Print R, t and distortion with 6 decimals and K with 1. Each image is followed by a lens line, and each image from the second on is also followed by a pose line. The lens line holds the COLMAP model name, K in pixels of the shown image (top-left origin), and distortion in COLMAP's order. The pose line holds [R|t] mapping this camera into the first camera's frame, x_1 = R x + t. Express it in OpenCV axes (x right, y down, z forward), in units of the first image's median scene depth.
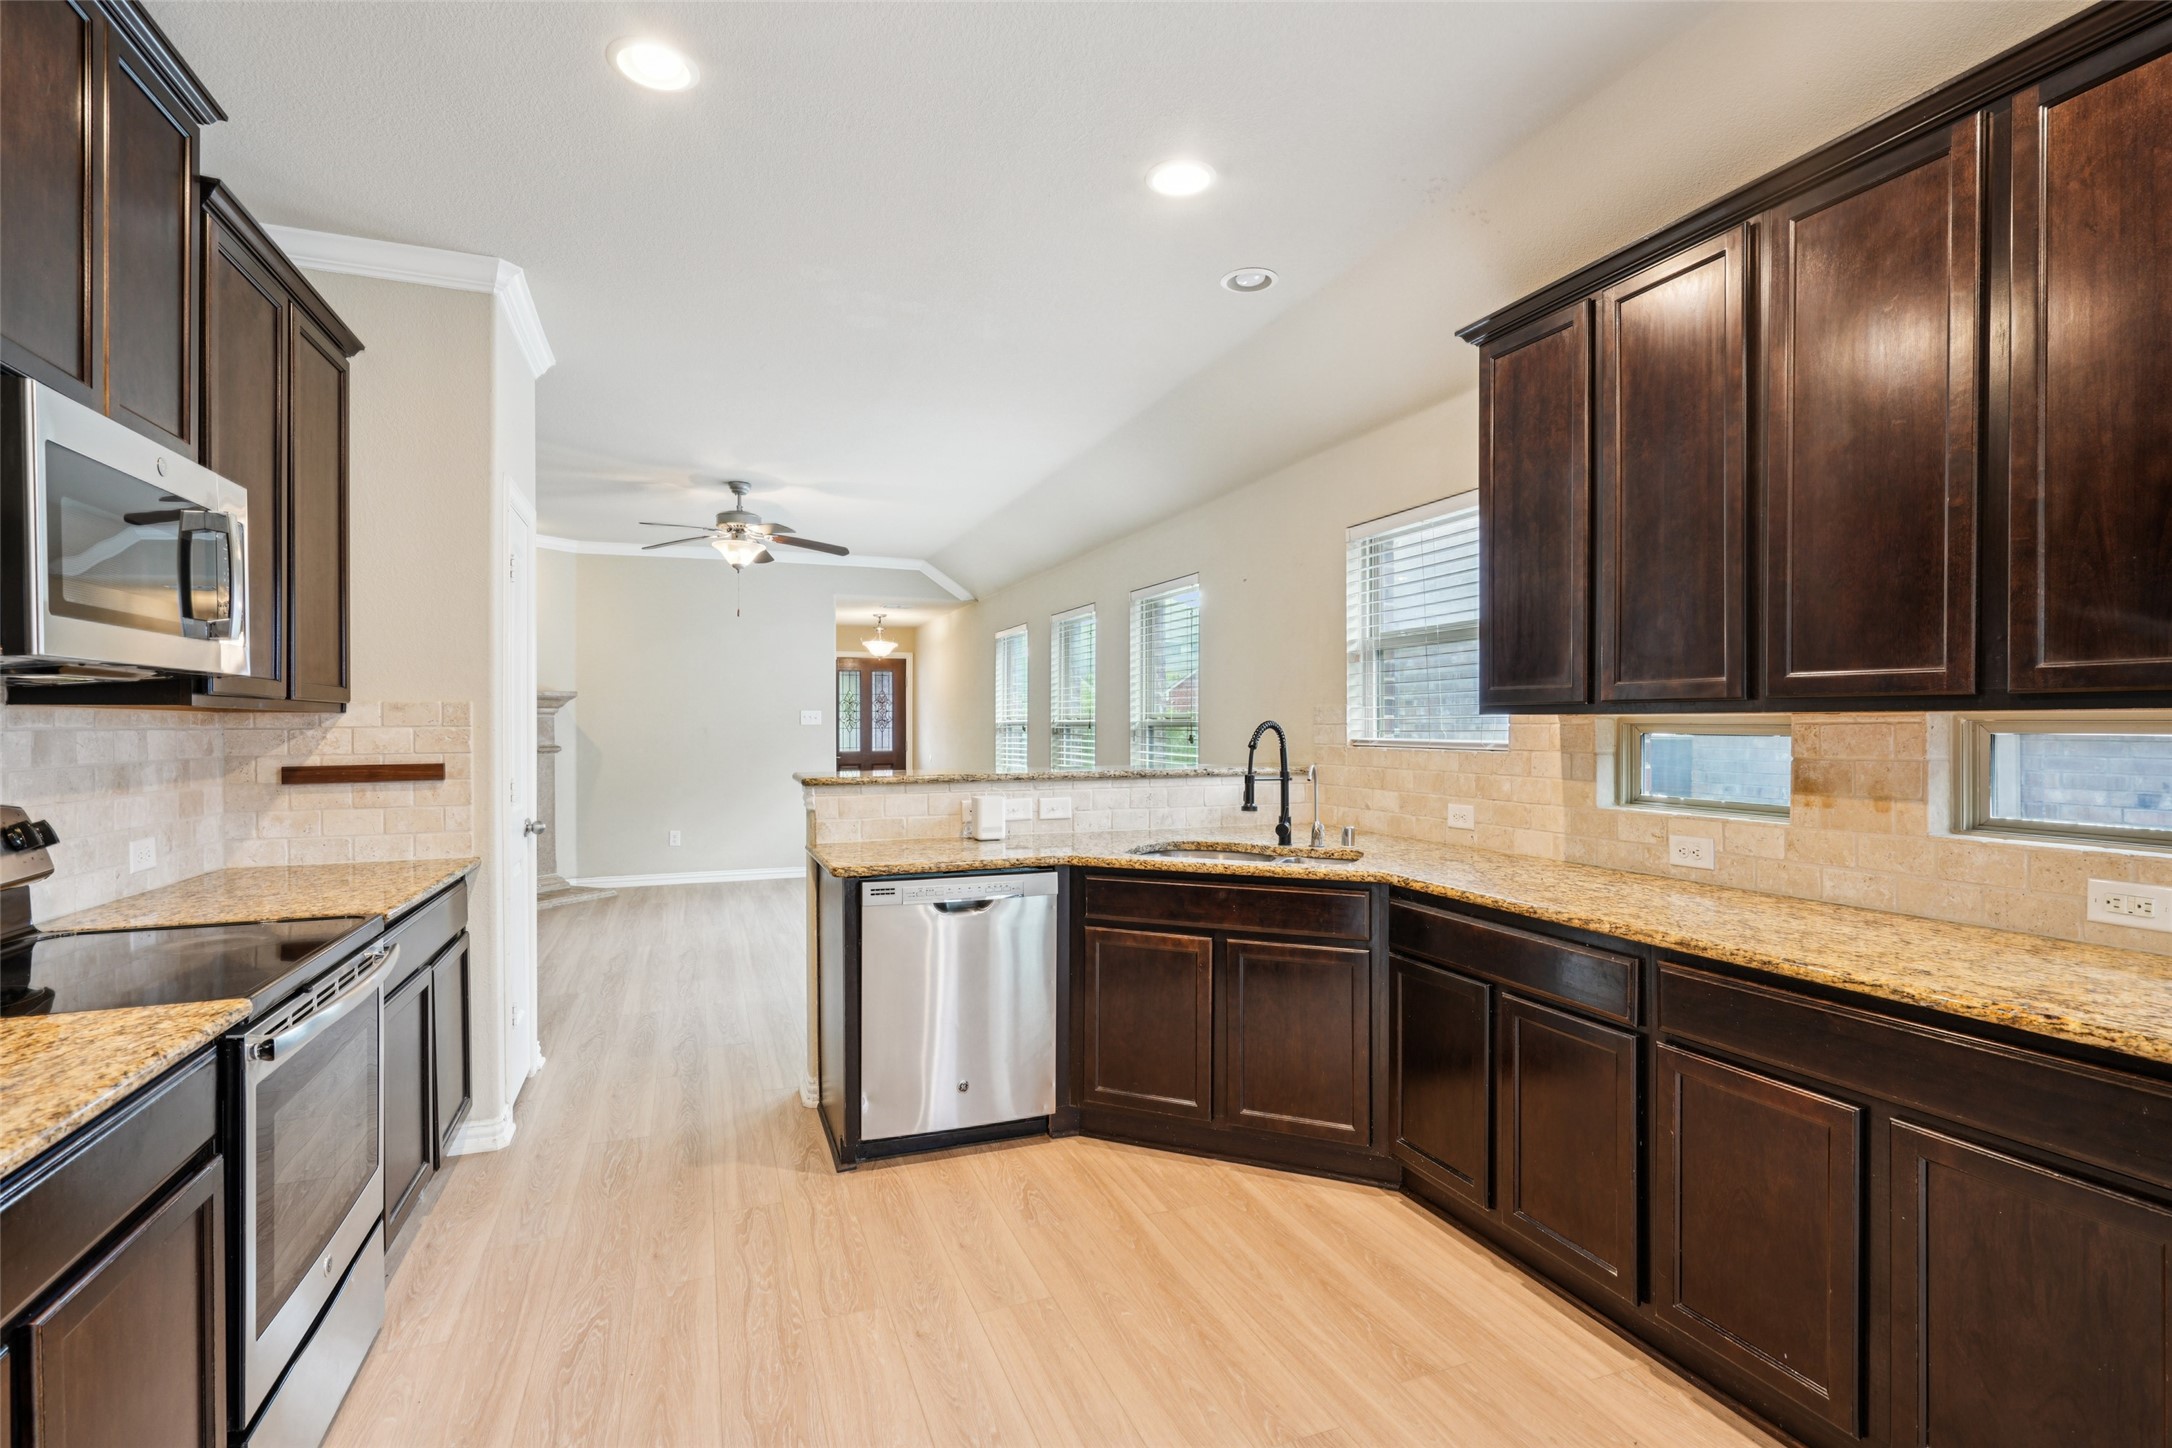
lens RADIAL K [[1023.1, 0, 1104.7], [0, 1023.1, 718.0], [0, 0, 1]] dist [-0.012933, 0.000972]
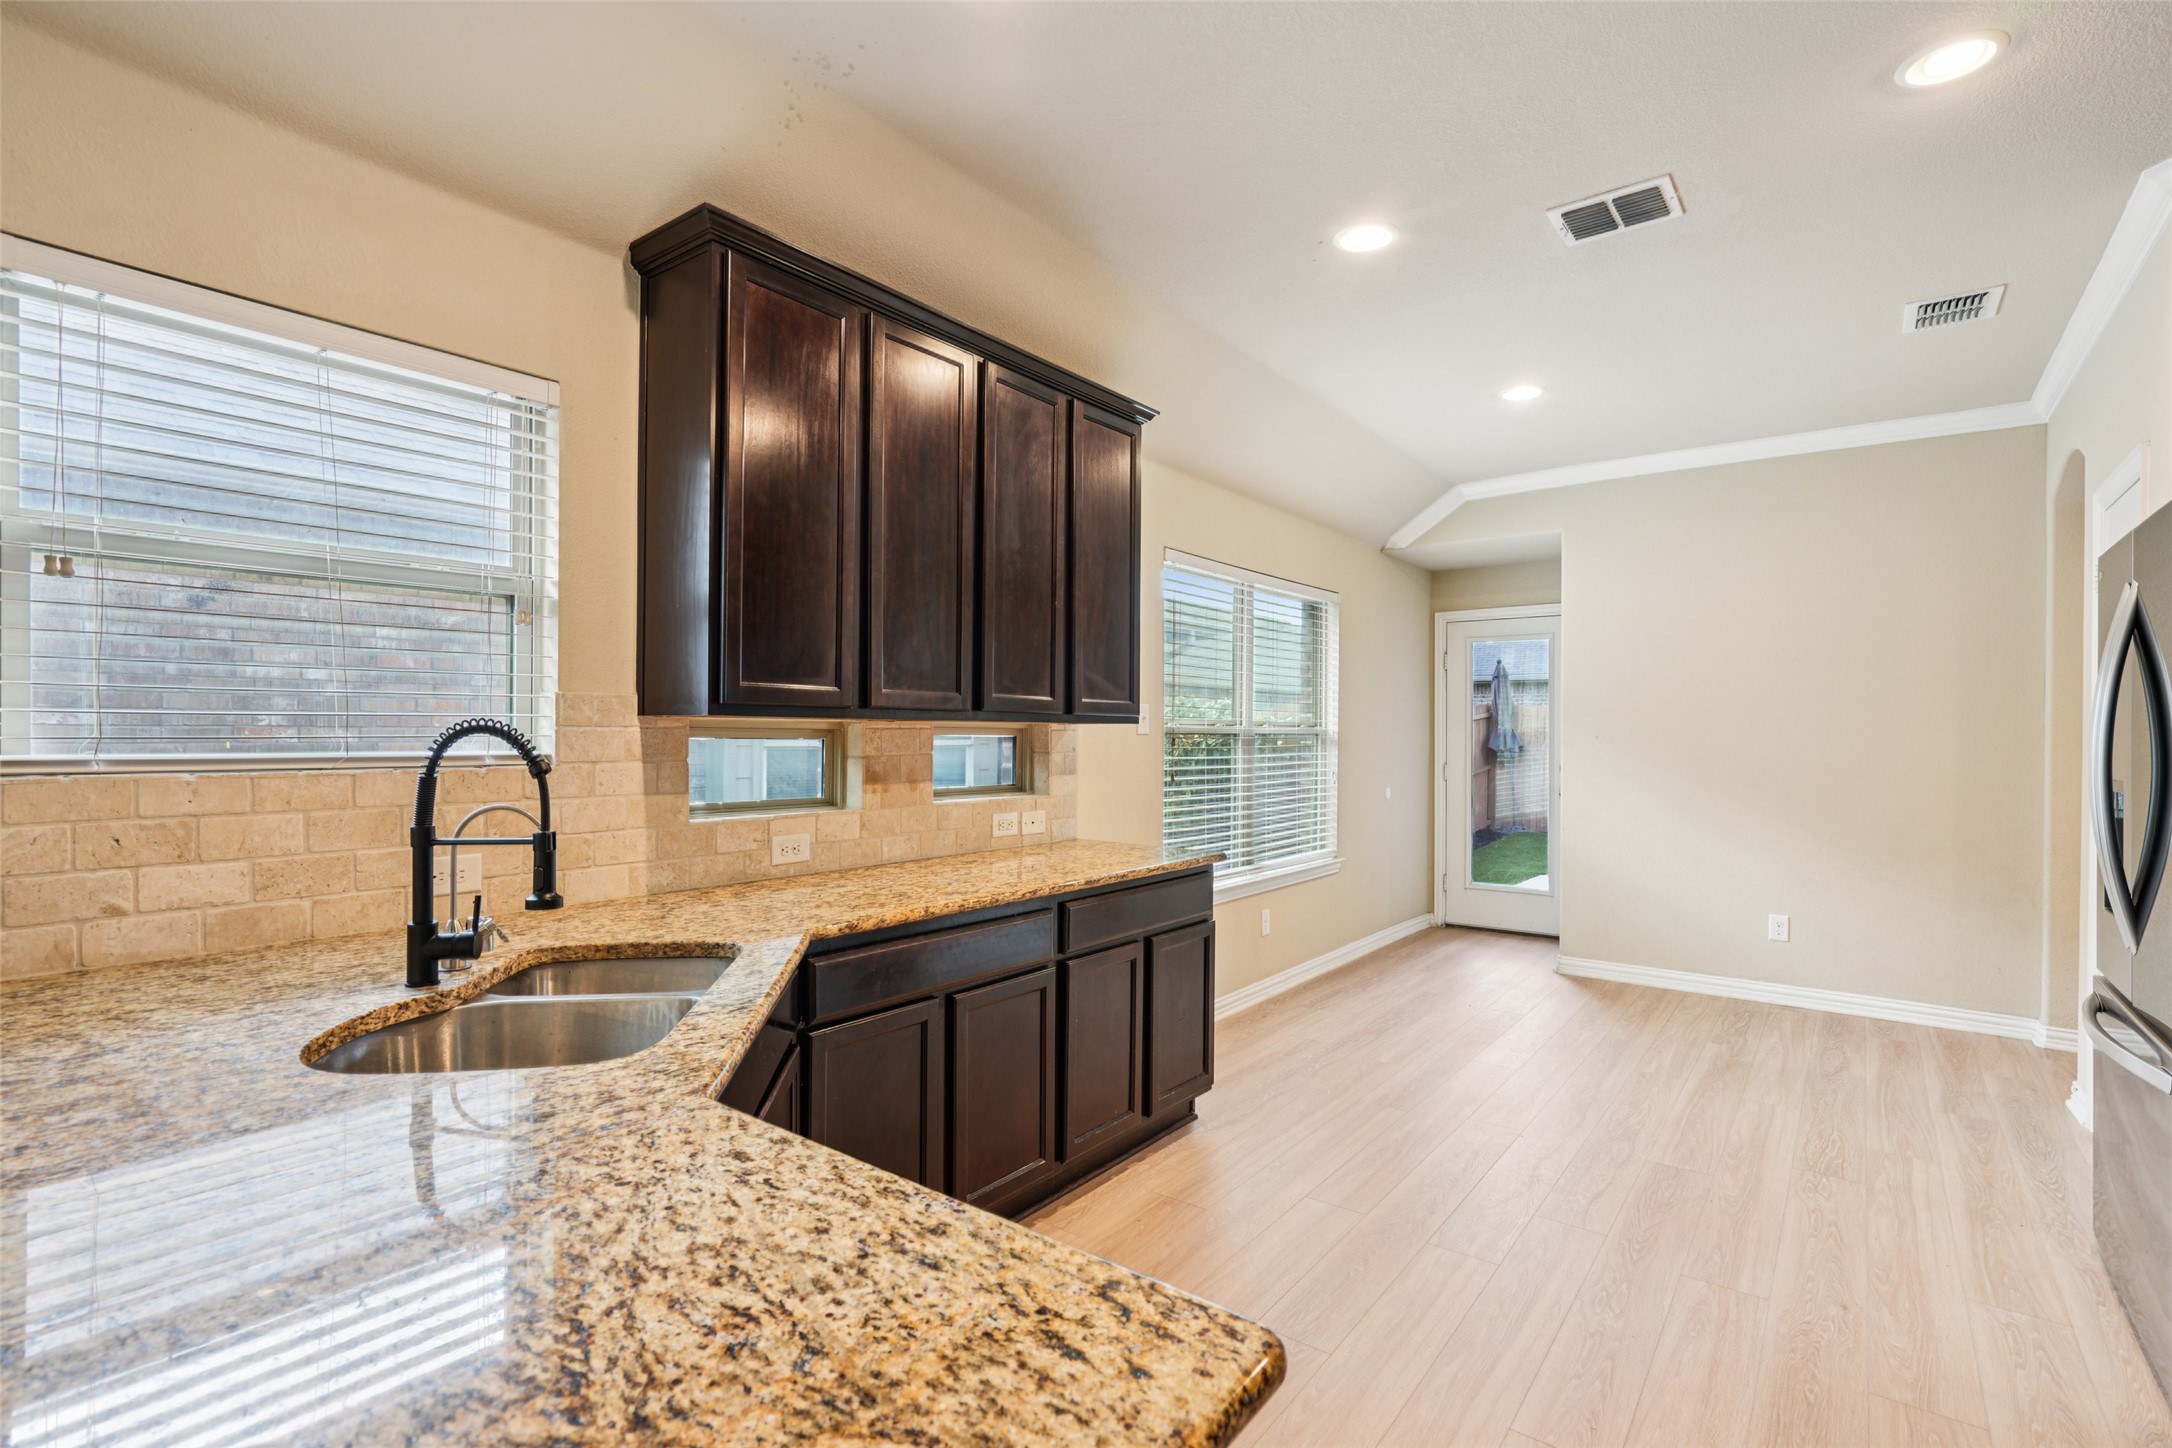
lens RADIAL K [[1023.1, 0, 1101.7], [0, 1023.1, 725.0], [0, 0, 1]] dist [-0.012933, 0.000972]
pose [[-0.524347, -0.000924, 0.851504, -0.513119], [-0.013801, 0.999877, -0.007414, 0.006147], [-0.851393, -0.015639, -0.524295, 1.319738]]
